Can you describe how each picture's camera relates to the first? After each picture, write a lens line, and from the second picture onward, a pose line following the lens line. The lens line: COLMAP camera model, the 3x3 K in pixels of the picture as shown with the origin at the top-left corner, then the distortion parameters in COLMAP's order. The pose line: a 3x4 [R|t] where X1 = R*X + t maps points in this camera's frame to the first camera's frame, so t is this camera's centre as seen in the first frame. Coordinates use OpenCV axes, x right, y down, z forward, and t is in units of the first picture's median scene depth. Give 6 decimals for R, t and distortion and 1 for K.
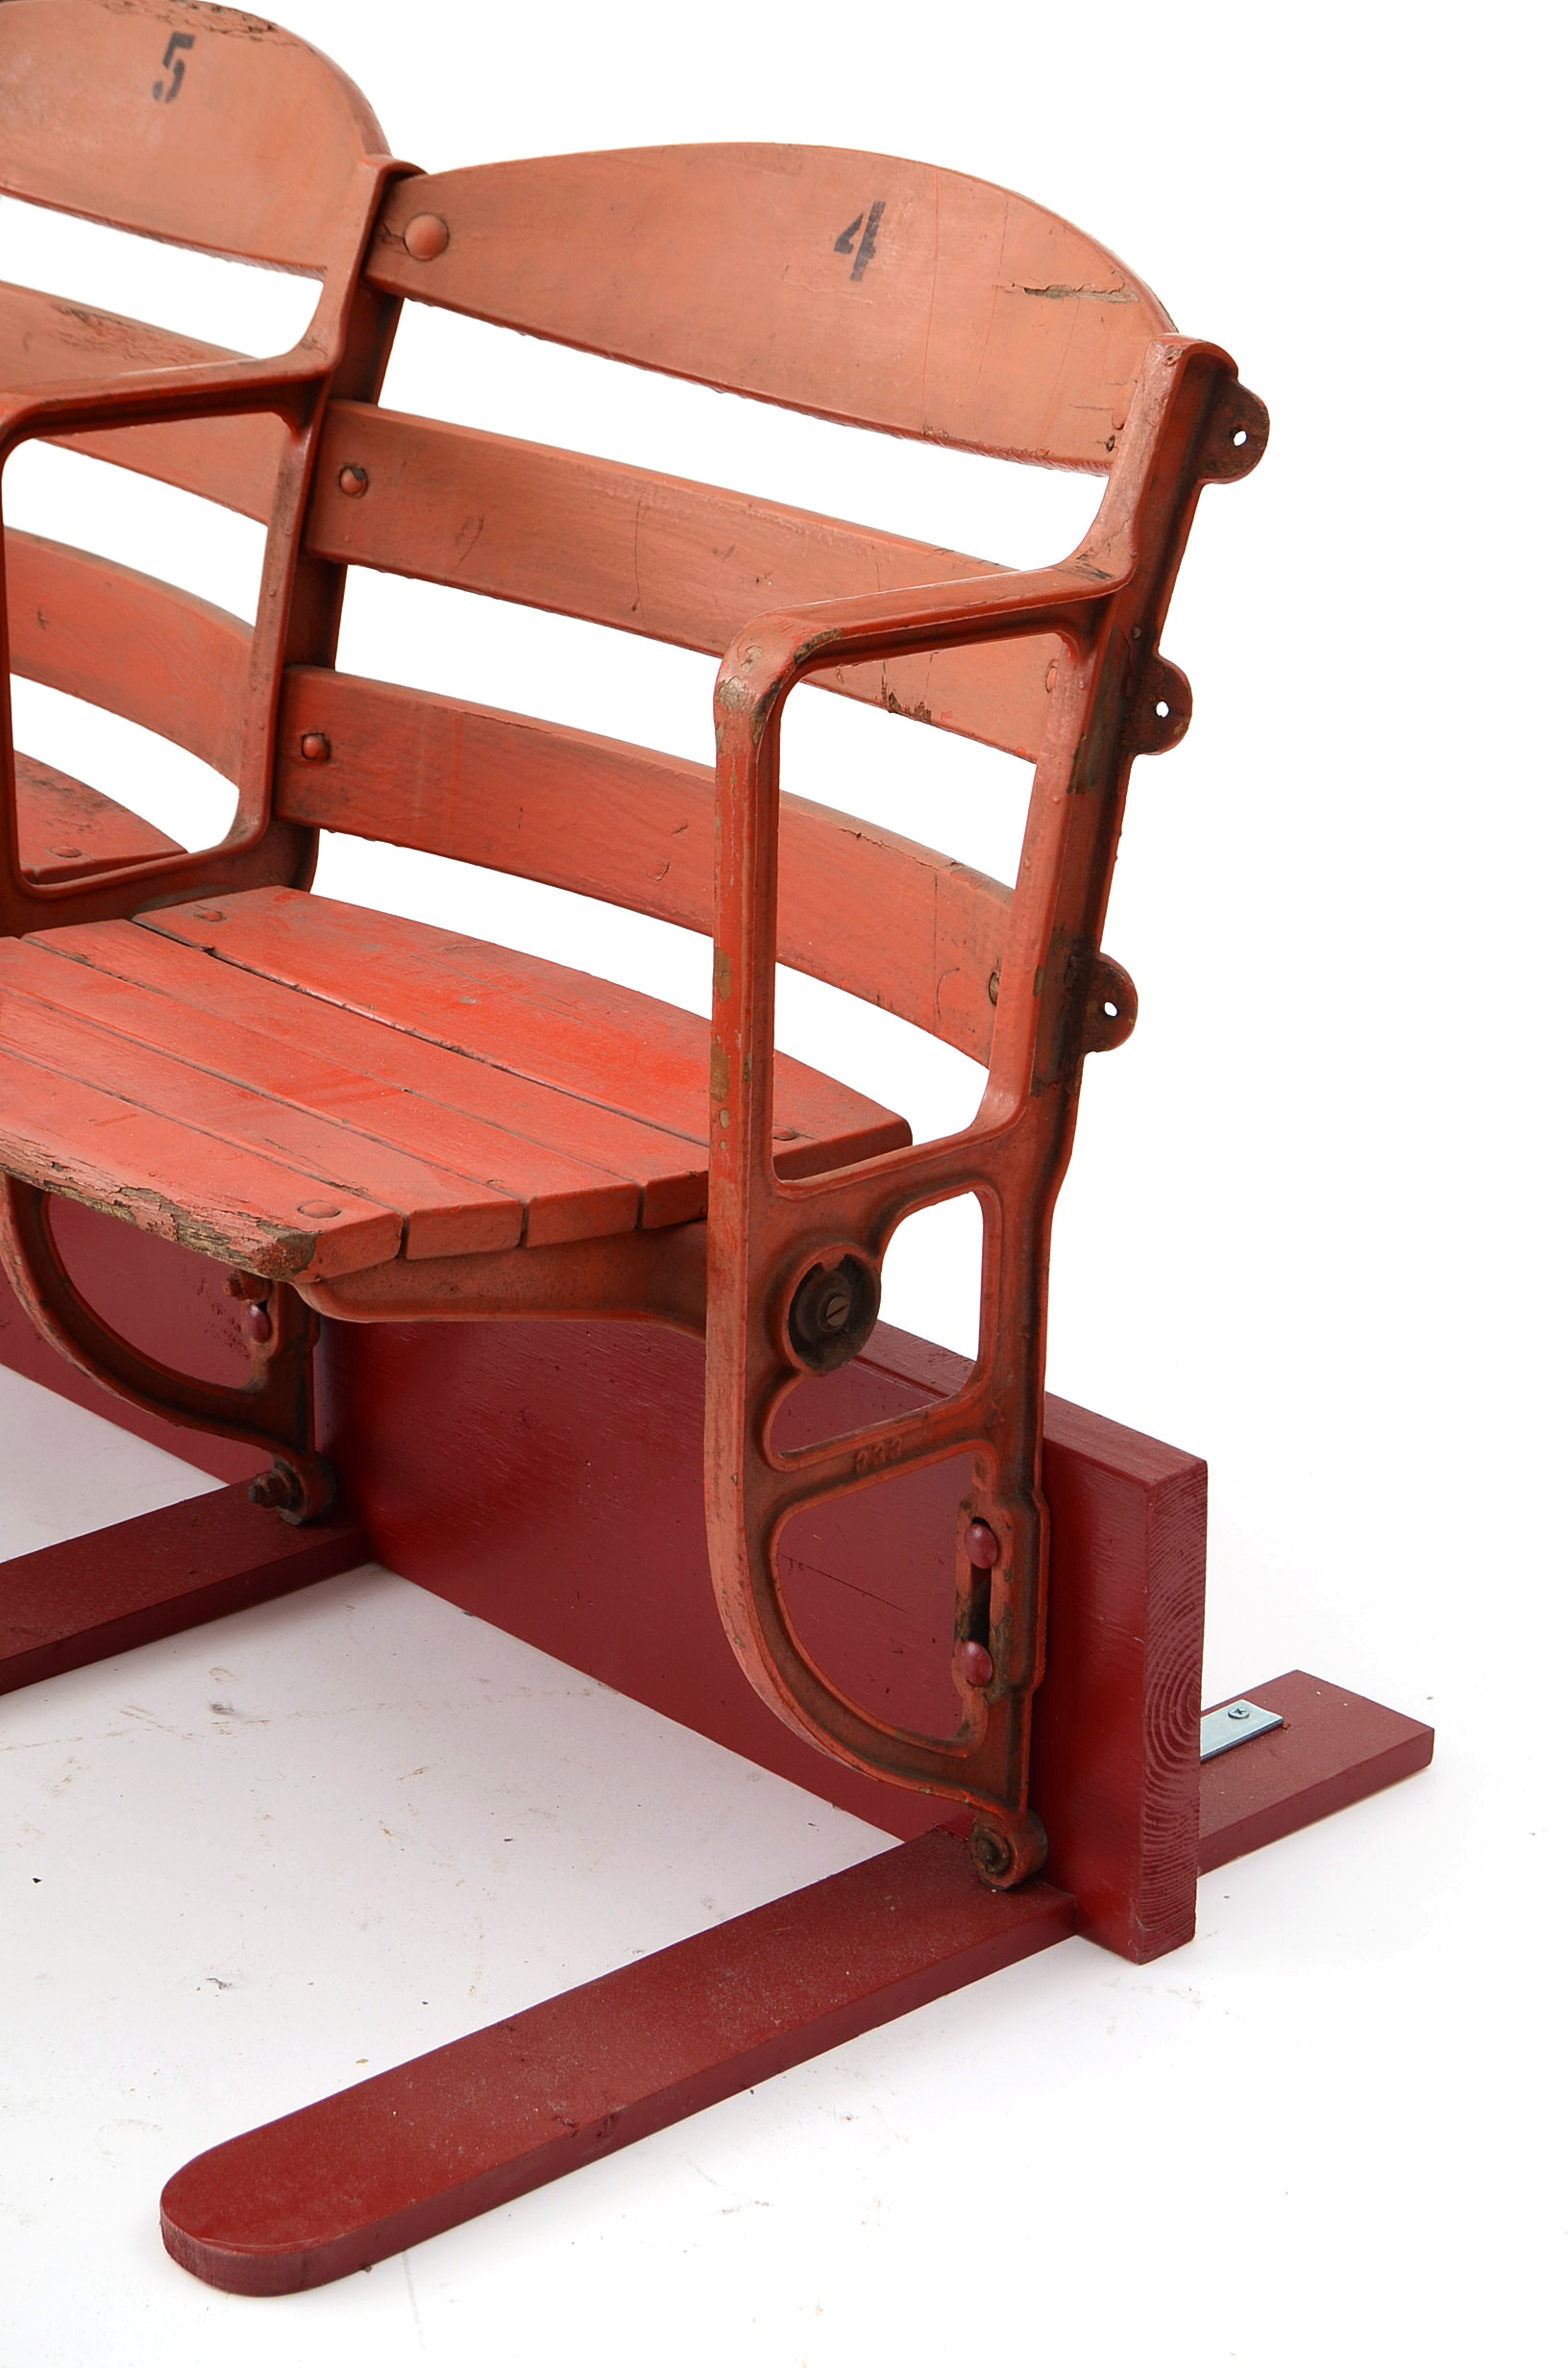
lens RADIAL K [[5403.7, 0, 777.9], [0, 5403.7, 1191.1], [0, 0, 1]] dist [-0.046929, 0.000000]
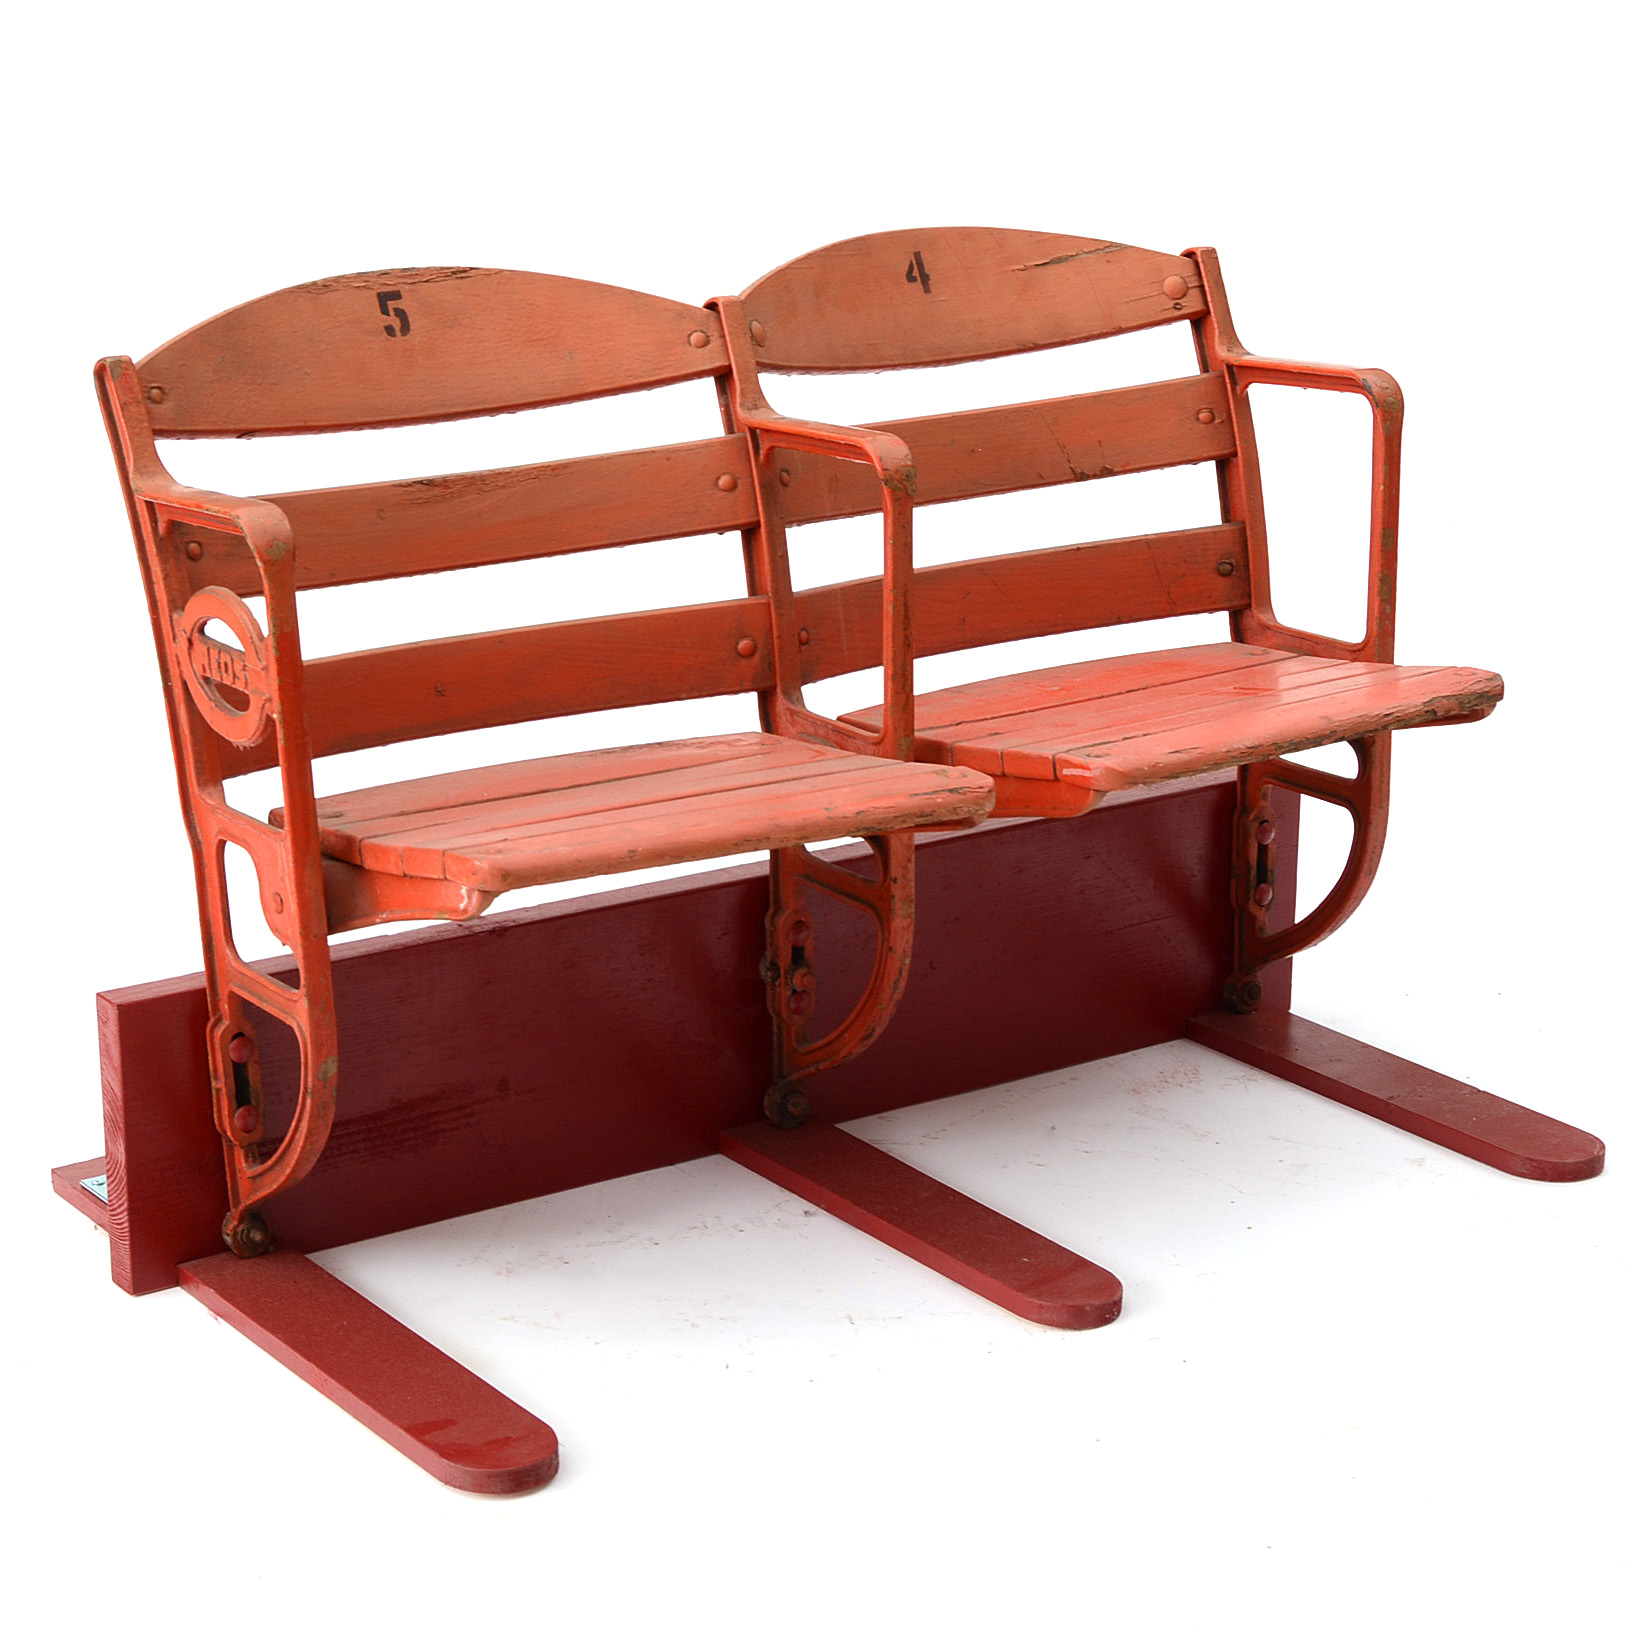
lens RADIAL K [[3774.3, 0, 807.8], [0, 3774.3, 822.7], [0, 0, 1]] dist [-0.068361, 0.000000]
pose [[0.126968, -0.283100, 0.950649, -1.320636], [0.368099, 0.903415, 0.219871, -0.311763], [-0.921077, 0.322017, 0.218914, 0.821473]]
